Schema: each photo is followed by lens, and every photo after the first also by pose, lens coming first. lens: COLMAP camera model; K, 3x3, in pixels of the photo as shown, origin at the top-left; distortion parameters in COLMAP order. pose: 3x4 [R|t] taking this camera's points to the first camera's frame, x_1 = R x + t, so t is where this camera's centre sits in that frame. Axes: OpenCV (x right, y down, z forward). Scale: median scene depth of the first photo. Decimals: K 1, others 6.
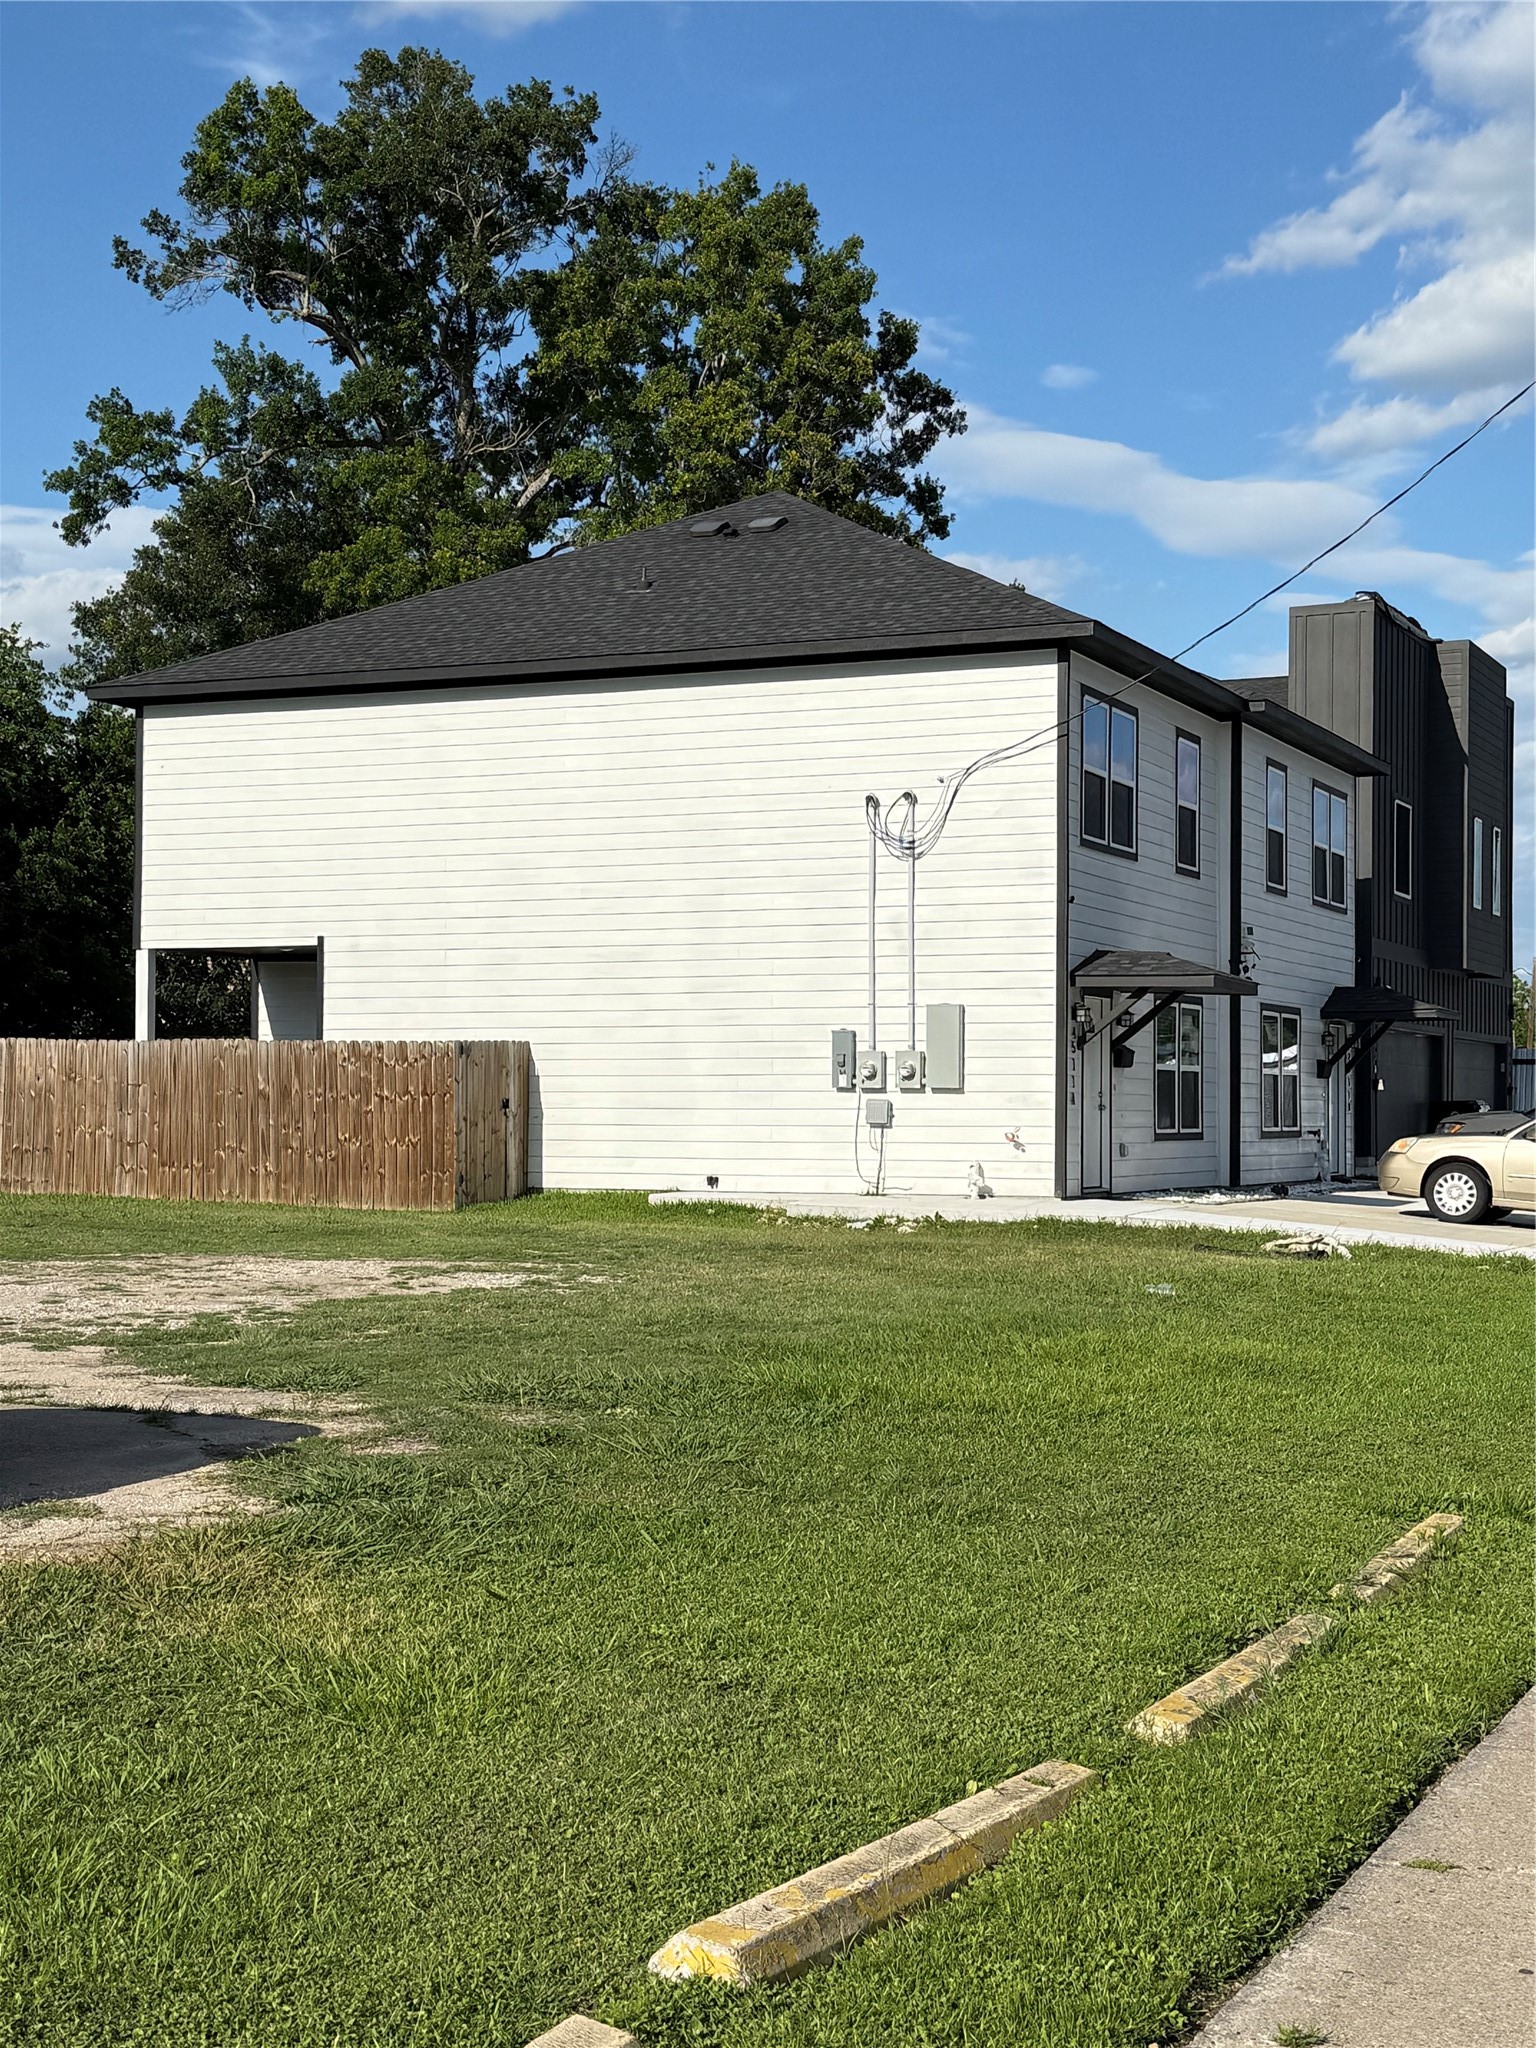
lens RADIAL K [[2867.5, 0, 768.0], [0, 2867.5, 1024.0], [0, 0, 1]] dist [0.194292, 0.016842]
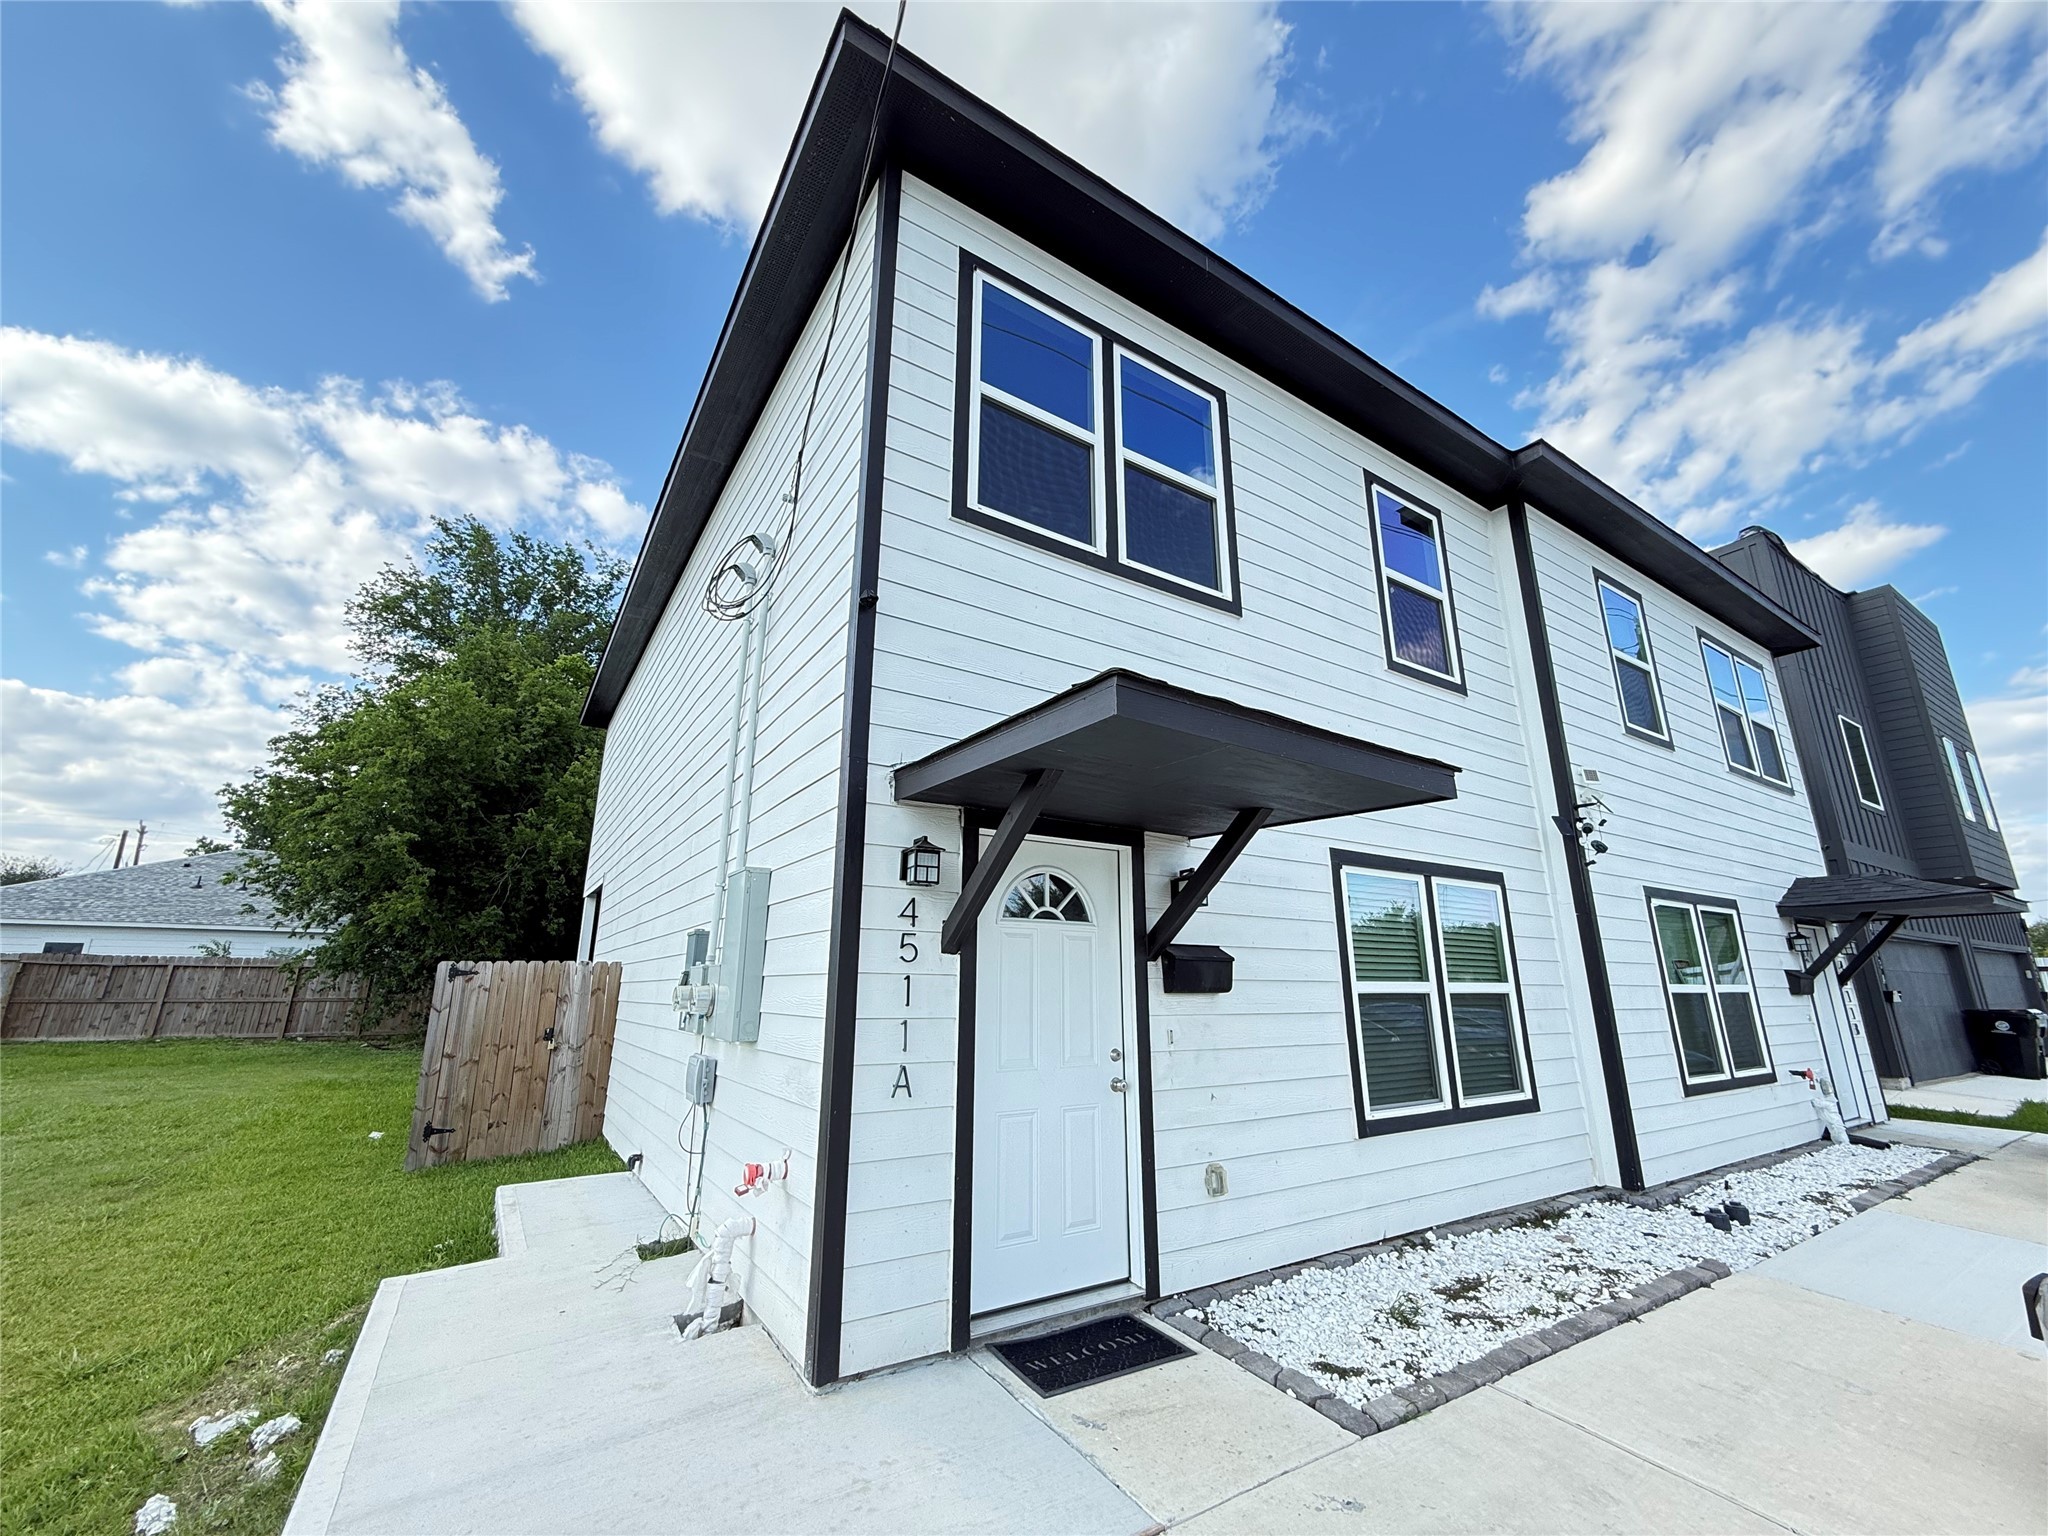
lens RADIAL K [[822.4, 0, 1017.7], [0, 822.4, 767.3], [0, 0, 1]] dist [0.000995, 0.000281]
pose [[0.837178, -0.144474, -0.527504, 0.173279], [0.017348, 0.971010, -0.238409, 0.010577], [0.546655, 0.190440, 0.815414, 0.849968]]
